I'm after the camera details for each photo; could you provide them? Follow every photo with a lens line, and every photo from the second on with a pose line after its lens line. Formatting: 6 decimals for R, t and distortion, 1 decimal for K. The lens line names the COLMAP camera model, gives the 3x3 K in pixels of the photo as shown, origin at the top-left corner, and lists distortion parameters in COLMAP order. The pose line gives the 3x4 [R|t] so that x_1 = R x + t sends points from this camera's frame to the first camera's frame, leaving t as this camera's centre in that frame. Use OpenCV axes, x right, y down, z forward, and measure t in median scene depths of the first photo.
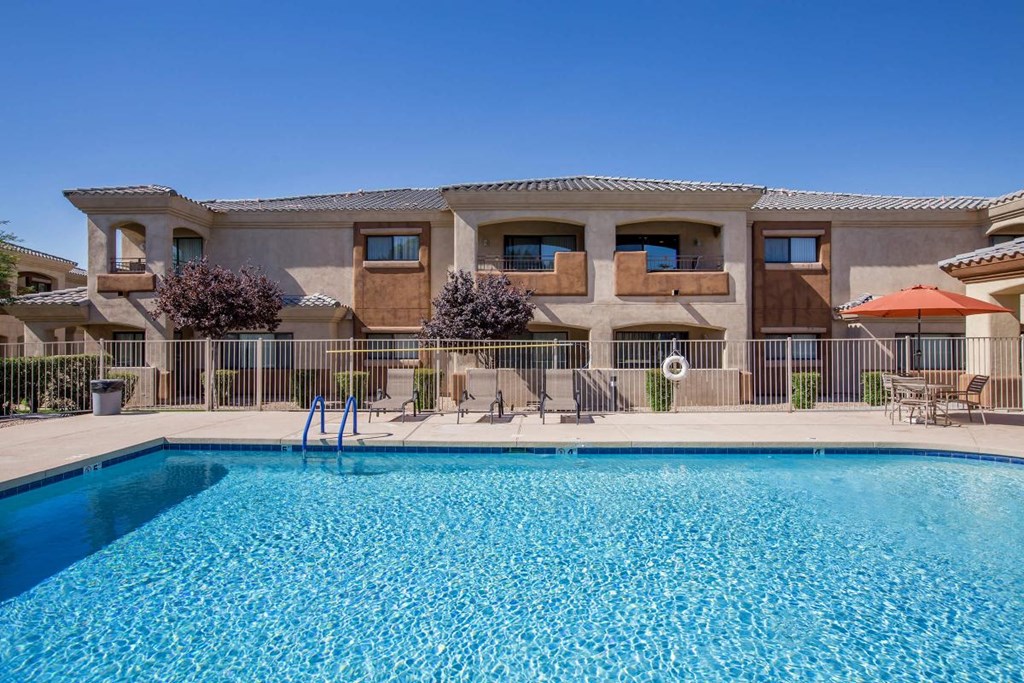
lens RADIAL K [[609.0, 0, 512.0], [0, 609.0, 341.5], [0, 0, 1]] dist [-0.069941, 0.072629]
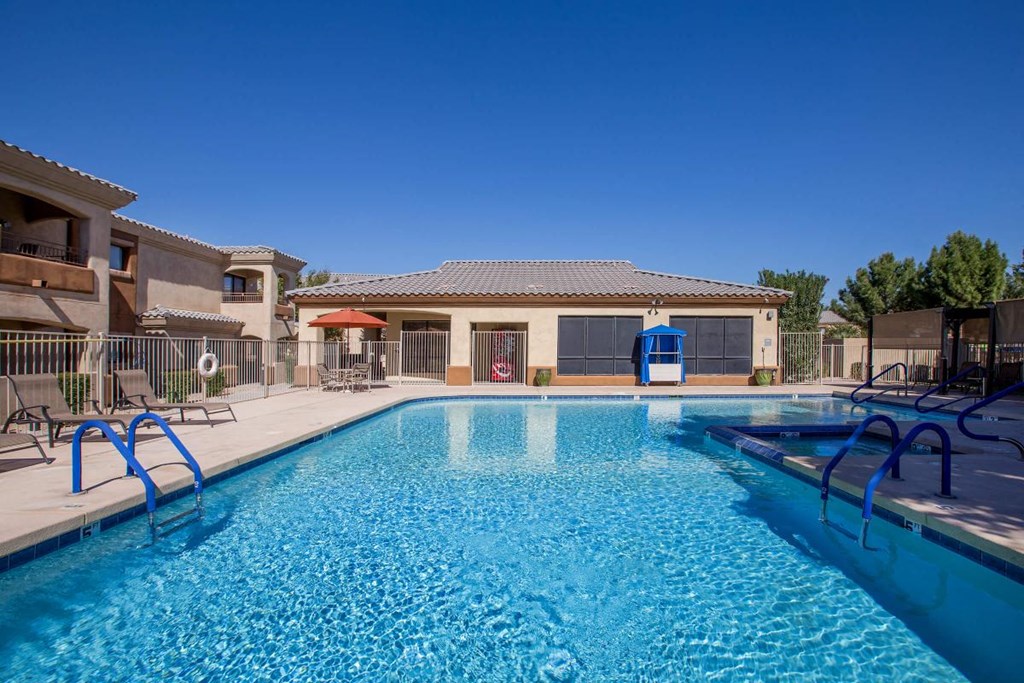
lens RADIAL K [[502.7, 0, 503.7], [0, 502.7, 358.1], [0, 0, 1]] dist [-0.004913, -0.000698]
pose [[-0.006981, -0.010173, 0.999924, -0.417736], [0.003910, 0.999940, 0.010201, 0.017543], [-0.999968, 0.003981, -0.006941, 0.354699]]
